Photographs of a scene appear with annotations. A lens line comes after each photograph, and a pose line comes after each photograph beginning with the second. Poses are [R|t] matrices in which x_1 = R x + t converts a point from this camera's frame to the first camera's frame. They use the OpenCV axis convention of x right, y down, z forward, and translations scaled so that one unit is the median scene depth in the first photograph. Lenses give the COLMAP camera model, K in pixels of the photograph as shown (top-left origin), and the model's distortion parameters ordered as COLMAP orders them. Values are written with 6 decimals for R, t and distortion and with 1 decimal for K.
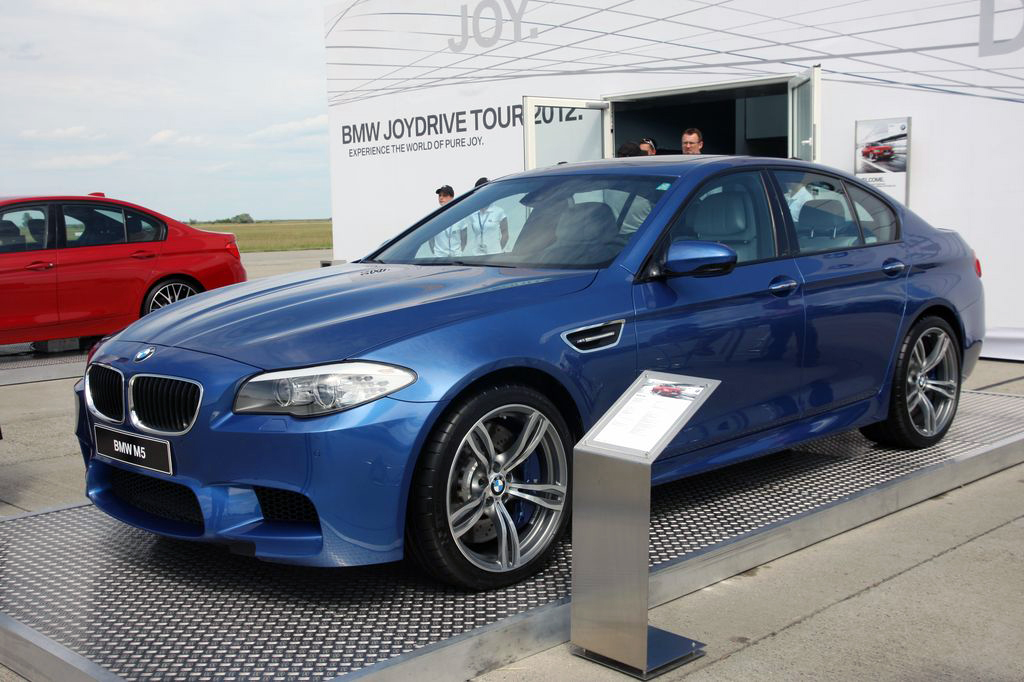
lens RADIAL K [[1168.4, 0, 512.0], [0, 1168.4, 341.0], [0, 0, 1]] dist [0.025243, 0.035874]
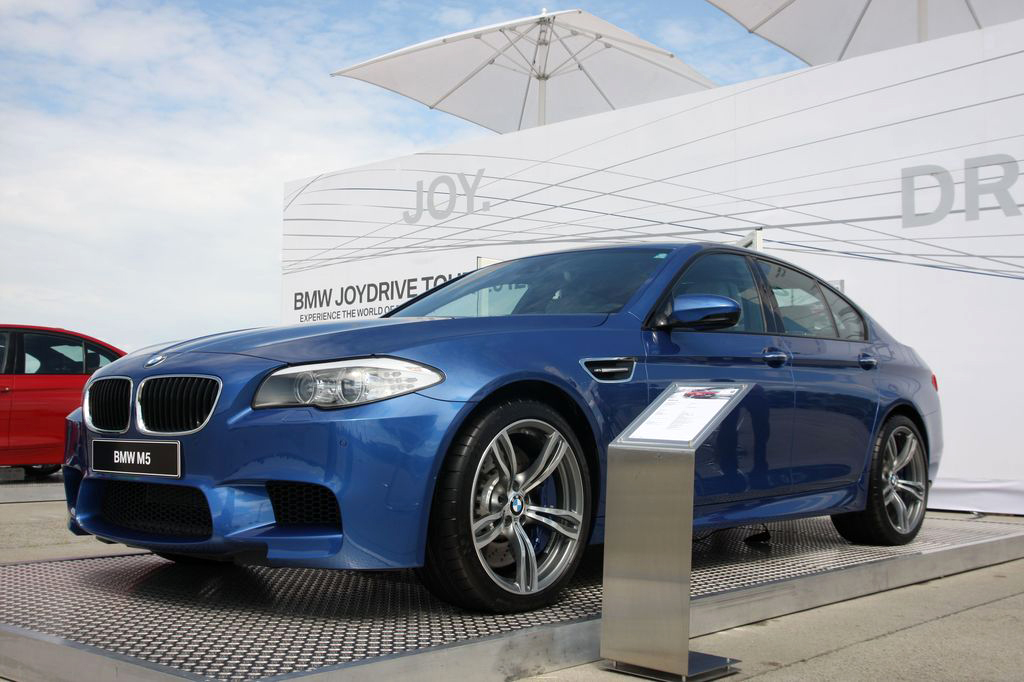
lens RADIAL K [[1121.5, 0, 512.0], [0, 1121.5, 341.0], [0, 0, 1]] dist [-0.011628, 0.137391]
pose [[0.997082, 0.036338, 0.067141, -0.080237], [-0.023715, 0.983373, -0.180044, 0.151520], [-0.072567, 0.177926, 0.981364, 0.062031]]
